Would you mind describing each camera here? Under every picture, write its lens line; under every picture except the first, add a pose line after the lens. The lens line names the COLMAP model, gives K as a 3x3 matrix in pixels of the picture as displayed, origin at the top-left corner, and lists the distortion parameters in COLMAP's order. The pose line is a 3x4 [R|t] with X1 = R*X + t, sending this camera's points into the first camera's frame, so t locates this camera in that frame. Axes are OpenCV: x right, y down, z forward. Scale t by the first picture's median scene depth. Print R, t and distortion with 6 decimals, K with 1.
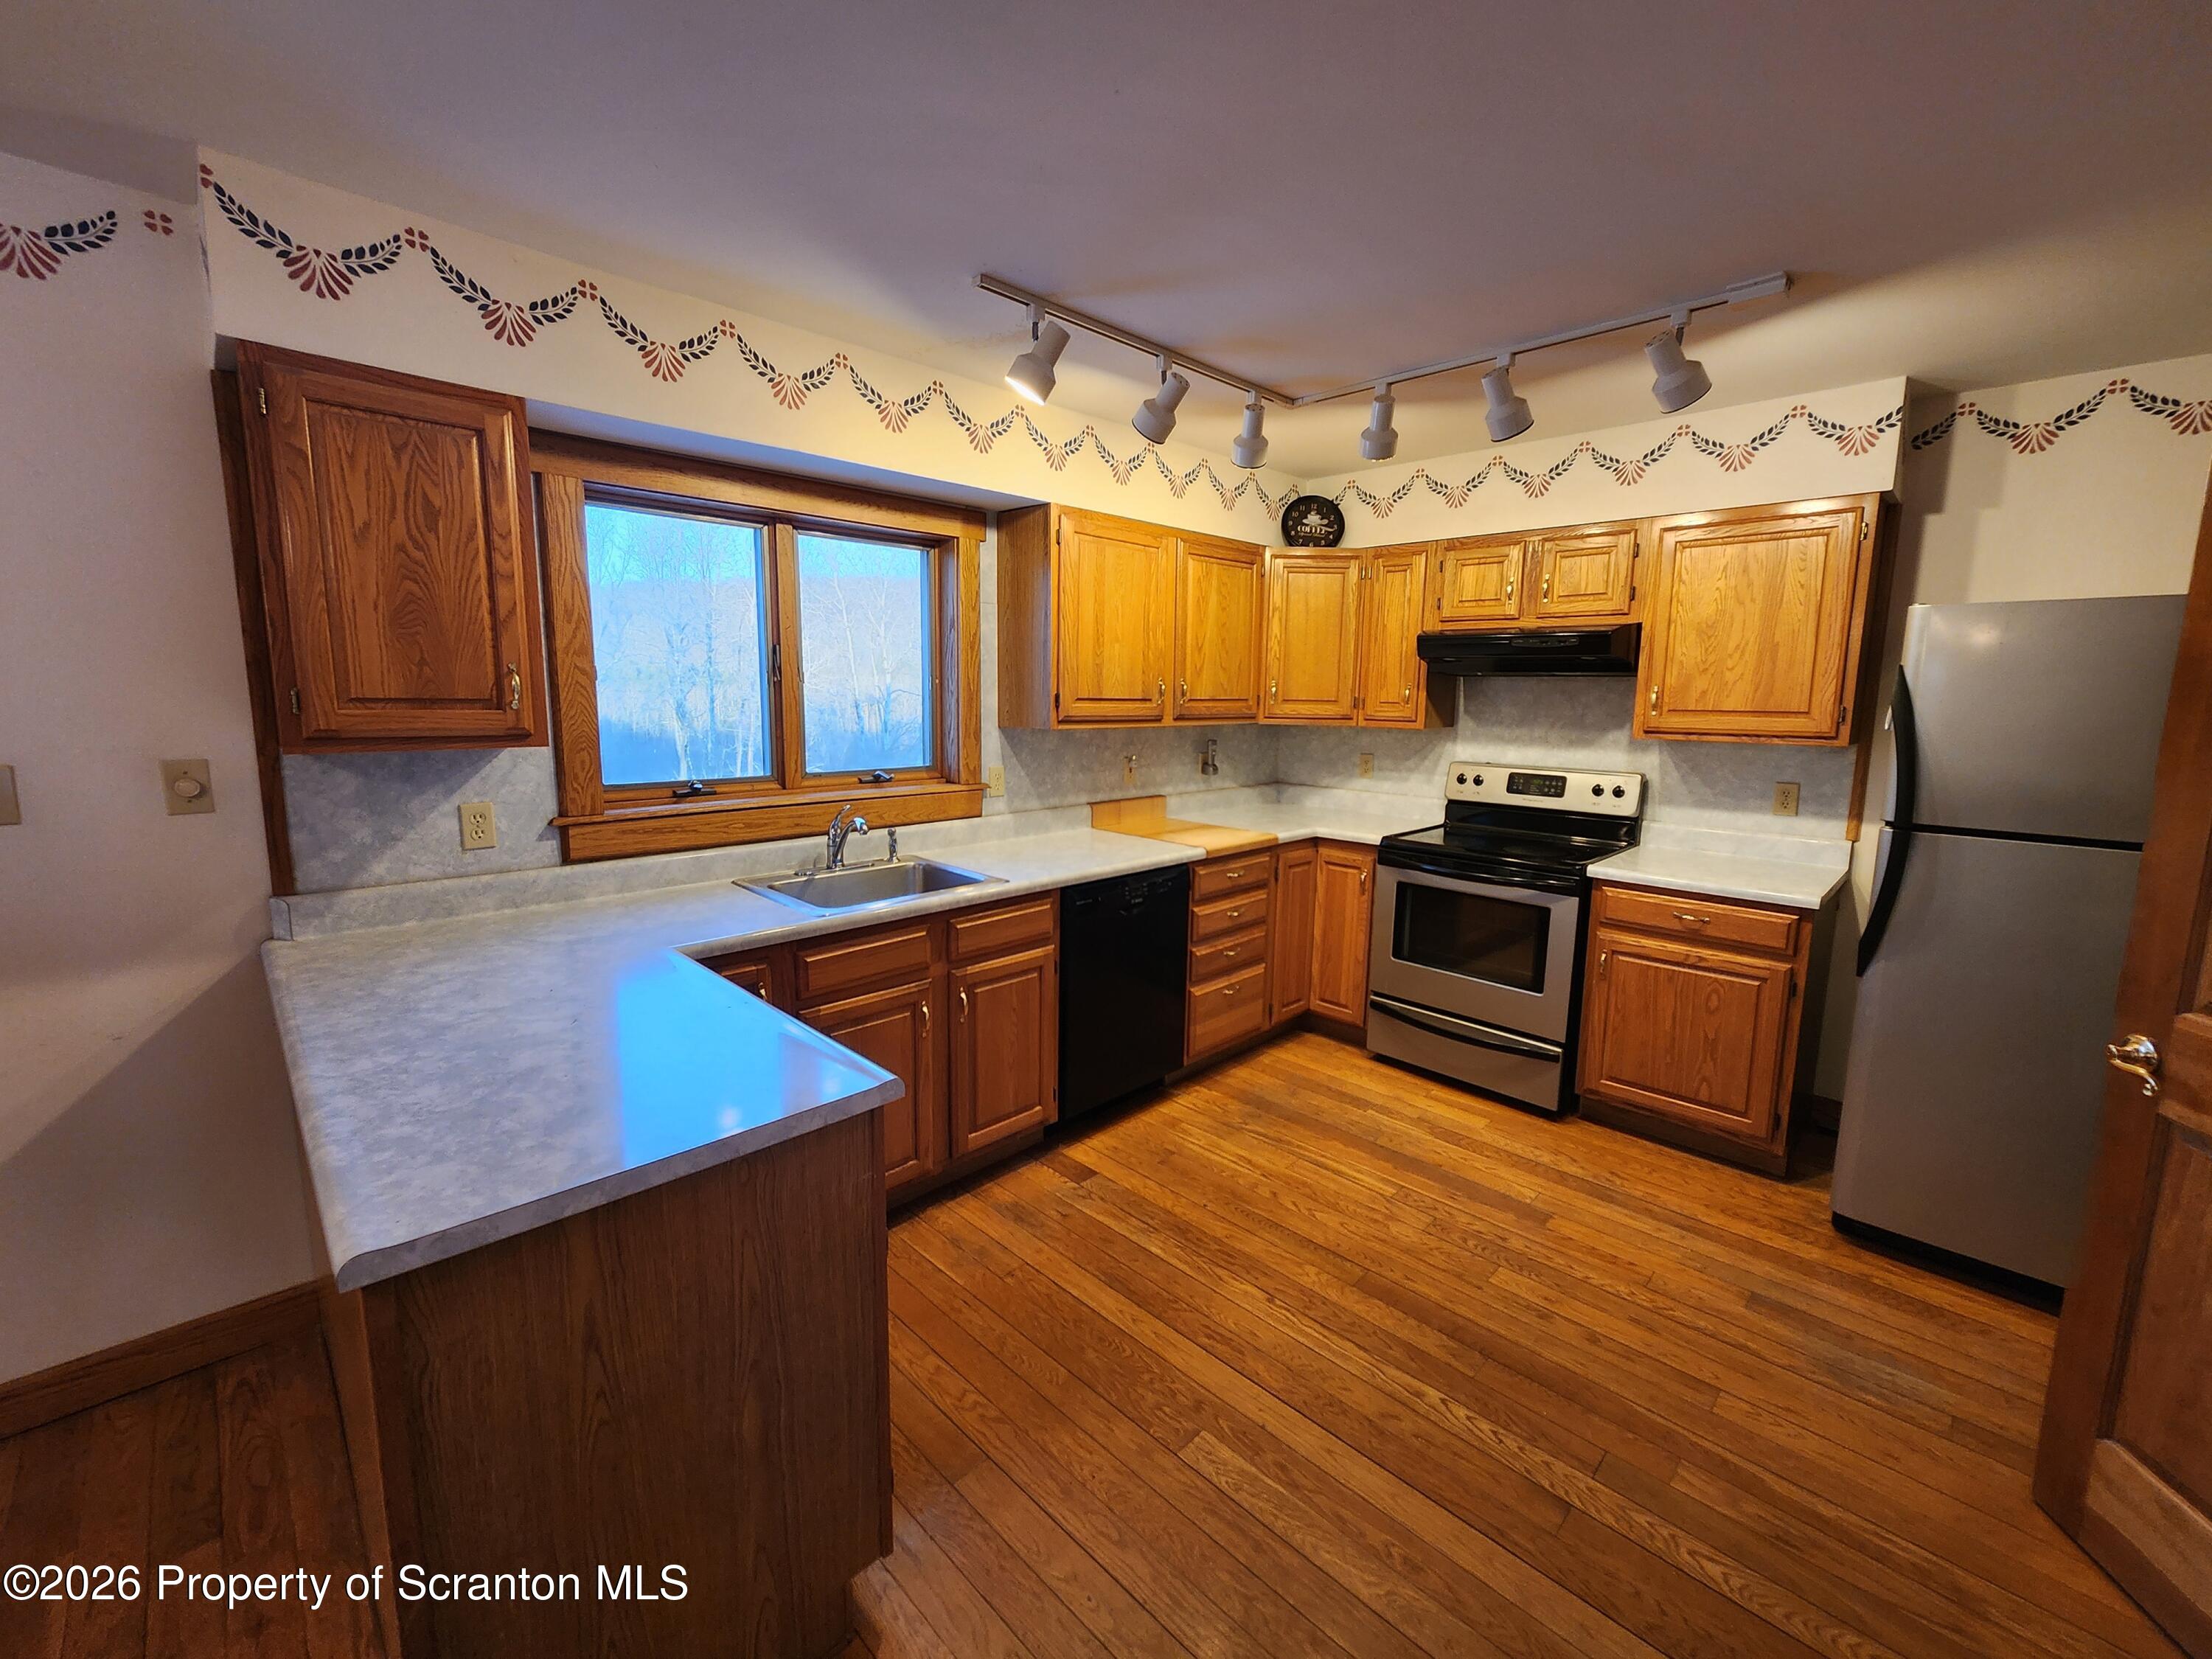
lens RADIAL K [[914.7, 0, 1100.4], [0, 914.7, 819.1], [0, 0, 1]] dist [0.002843, -0.000024]
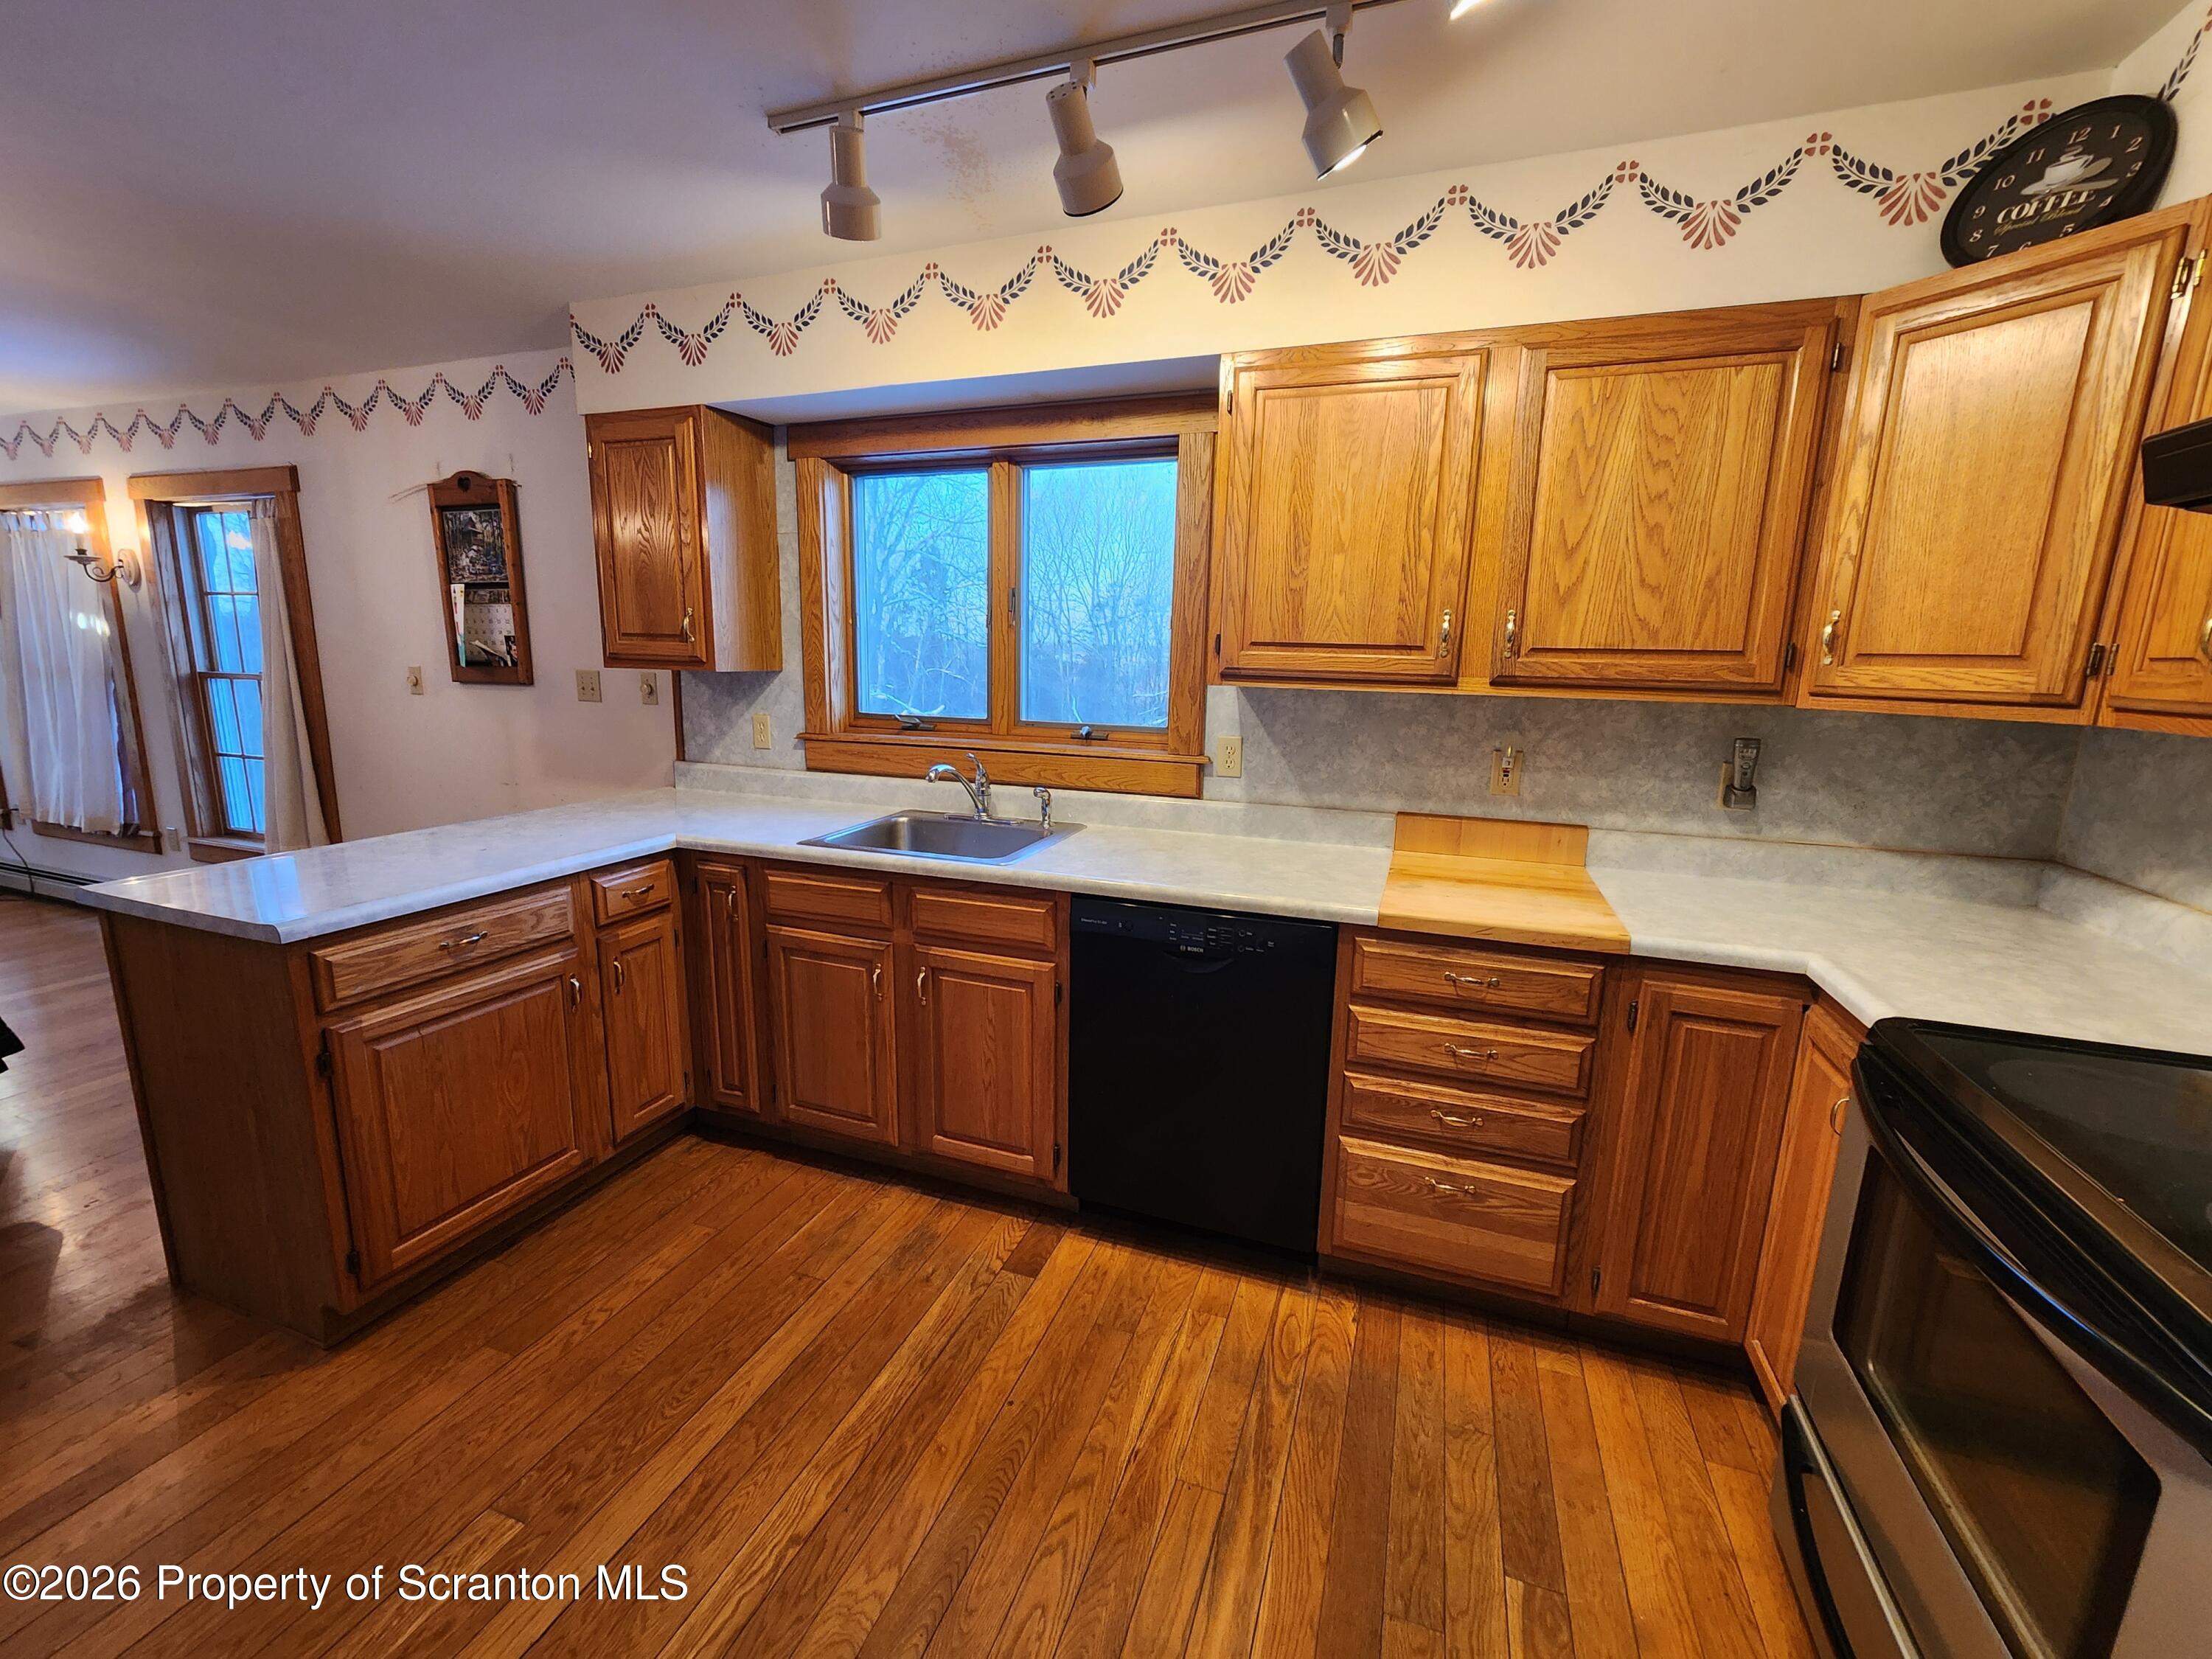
lens RADIAL K [[903.2, 0, 1103.5], [0, 903.2, 826.2], [0, 0, 1]] dist [-0.003254, -0.000523]
pose [[0.423318, 0.166934, -0.890469, 0.542886], [-0.143683, 0.982809, 0.115939, -0.059629], [0.894515, 0.078866, 0.440026, 0.616606]]
